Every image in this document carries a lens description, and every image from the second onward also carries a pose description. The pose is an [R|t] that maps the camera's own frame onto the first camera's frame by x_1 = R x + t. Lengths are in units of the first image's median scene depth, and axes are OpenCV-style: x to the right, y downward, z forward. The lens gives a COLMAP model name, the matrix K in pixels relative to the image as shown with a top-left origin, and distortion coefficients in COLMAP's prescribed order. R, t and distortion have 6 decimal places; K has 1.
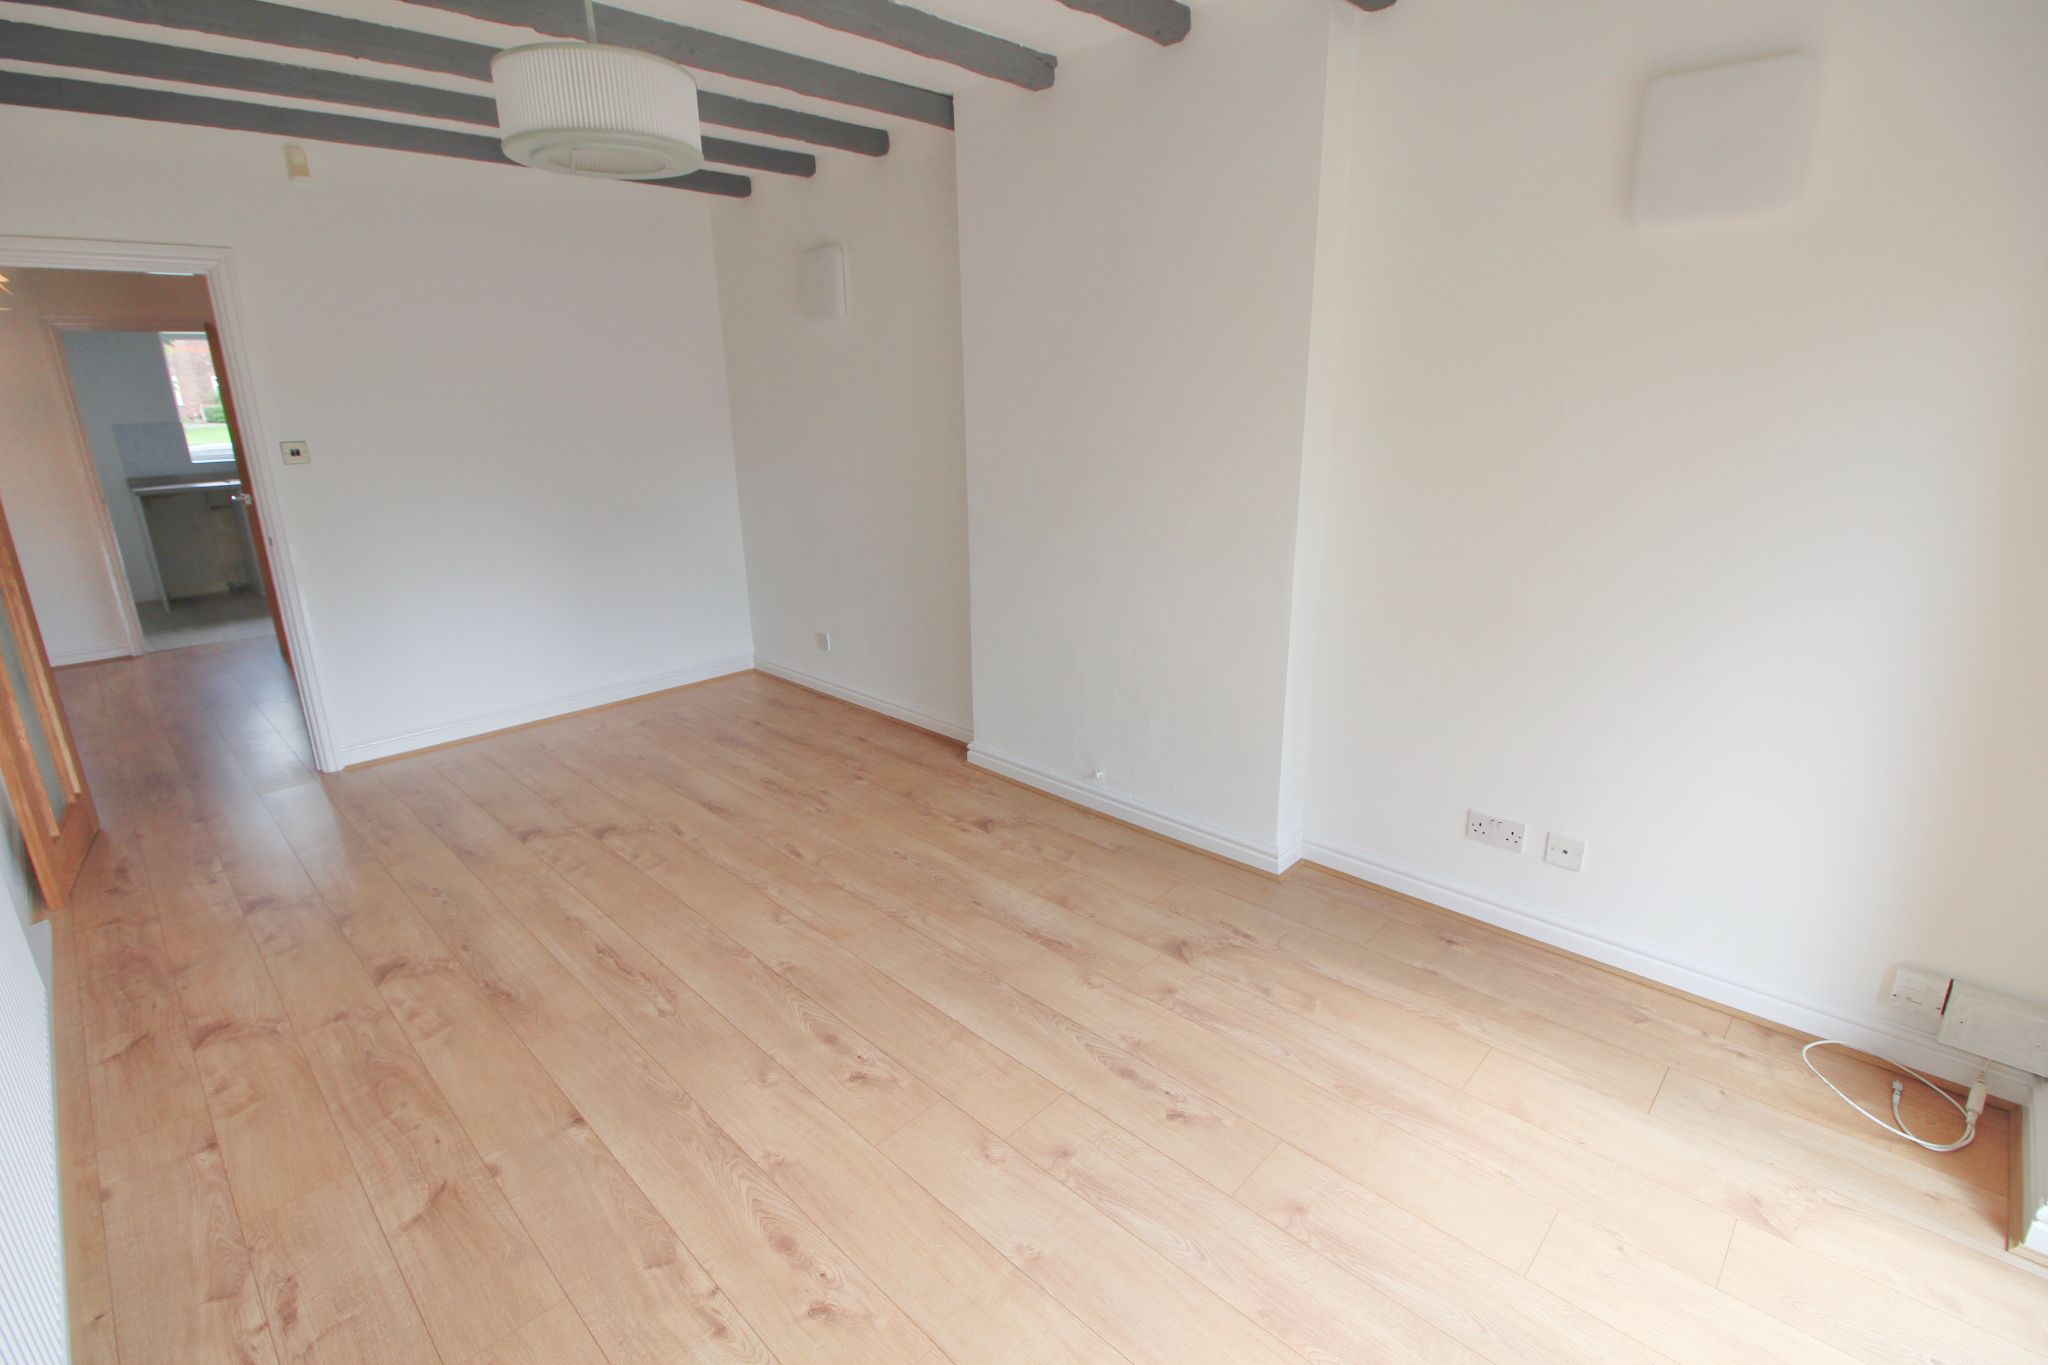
lens RADIAL K [[951.3, 0, 1016.9], [0, 951.3, 683.3], [0, 0, 1]] dist [-0.013277, -0.002771]
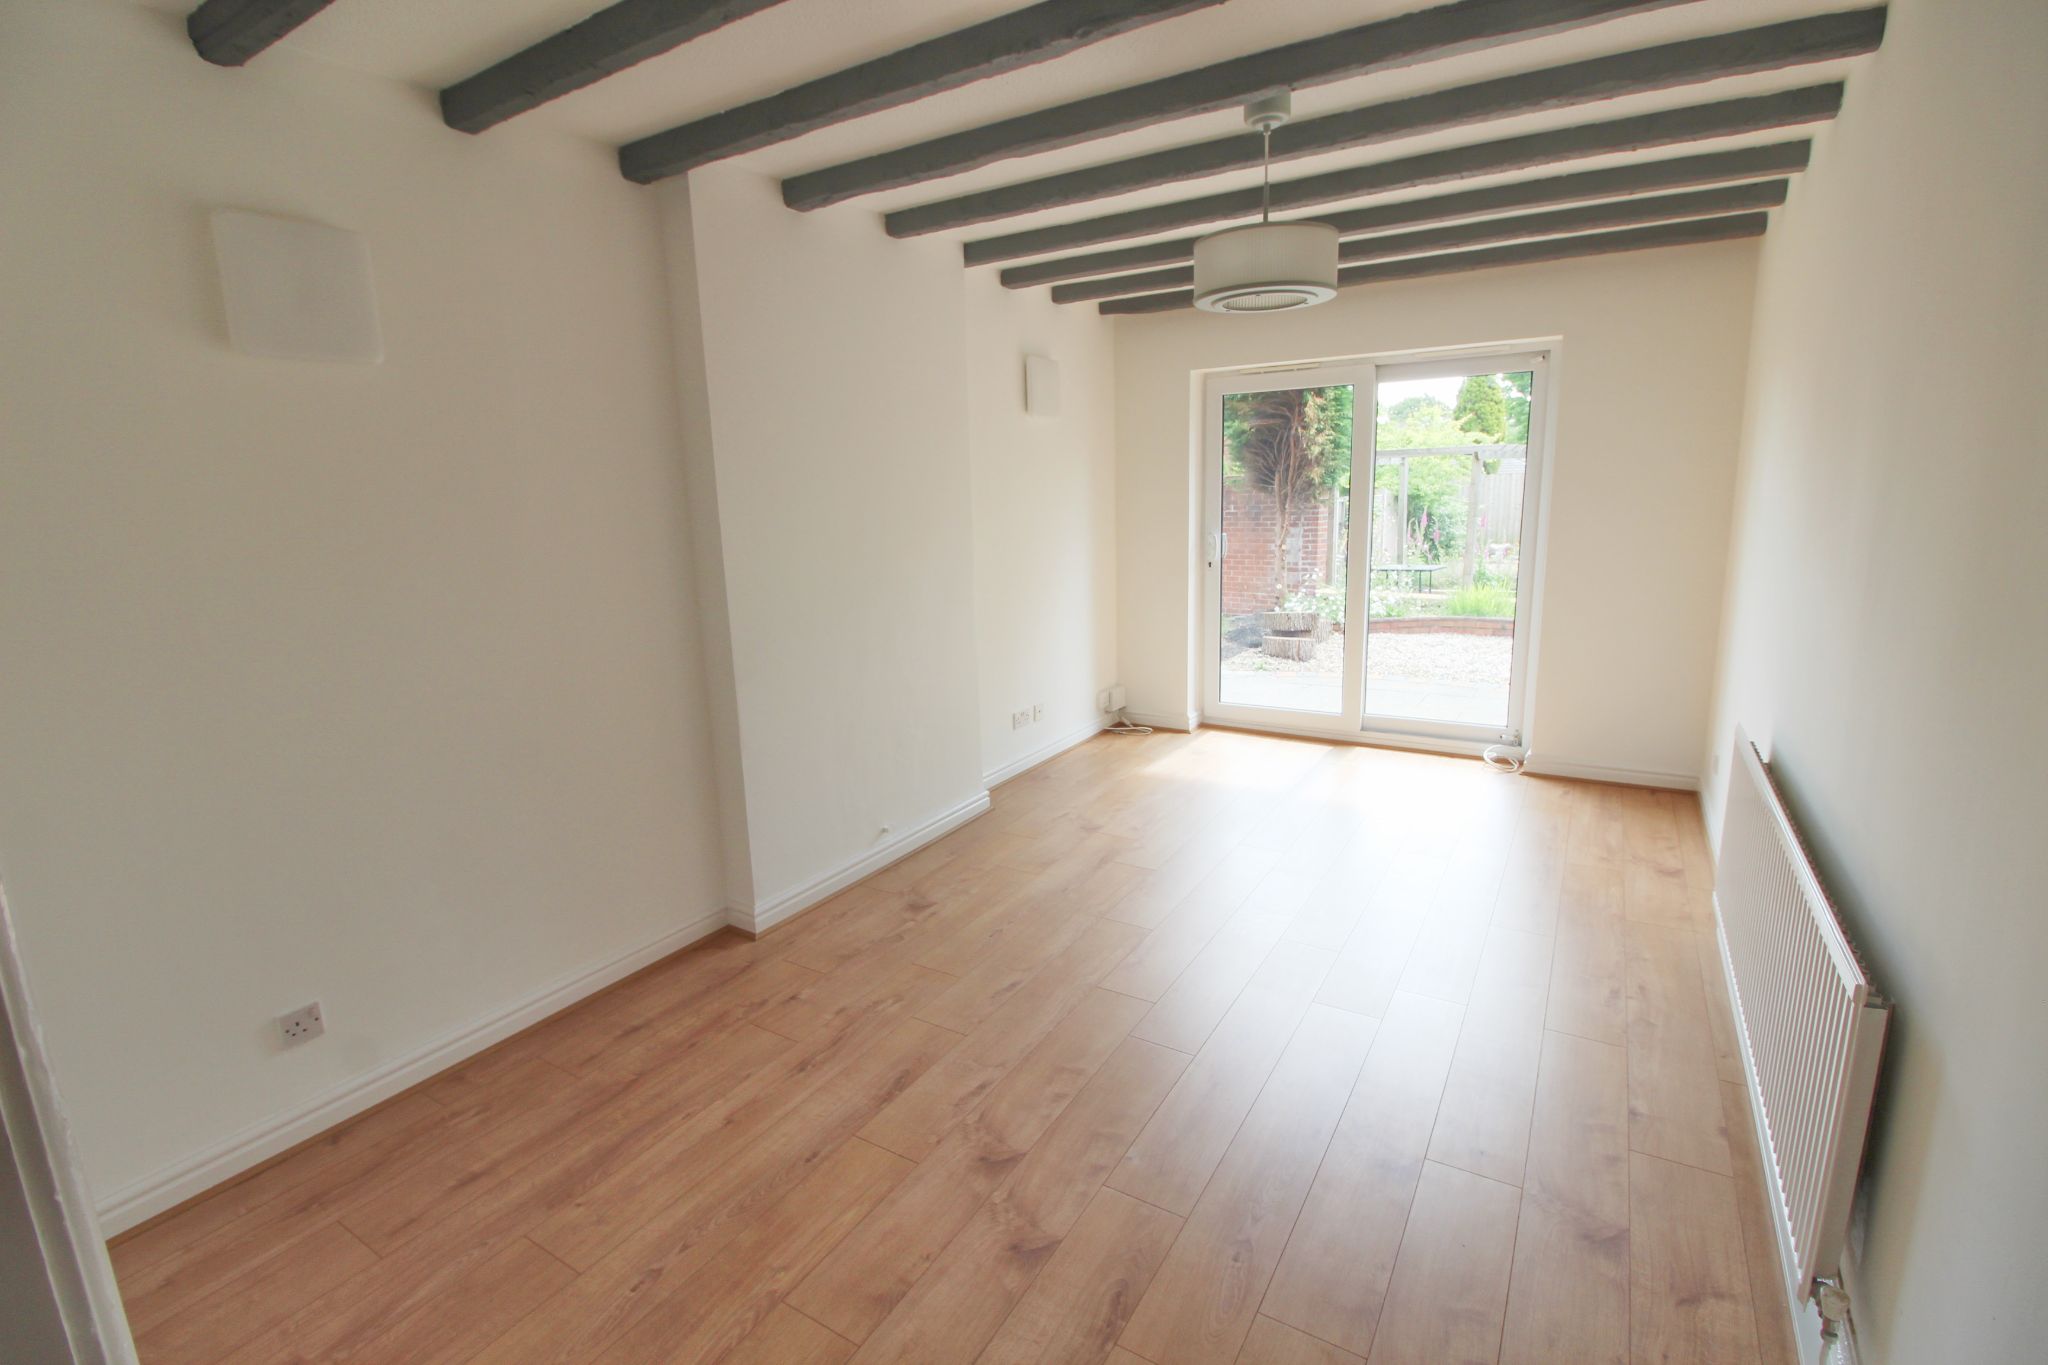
lens RADIAL K [[951.3, 0, 1018.2], [0, 951.3, 681.7], [0, 0, 1]] dist [-0.013277, -0.002771]
pose [[-0.223893, -0.173064, 0.959125, -0.961695], [0.321746, 0.915811, 0.240355, -0.273120], [-0.919974, 0.362408, -0.149361, 0.946212]]
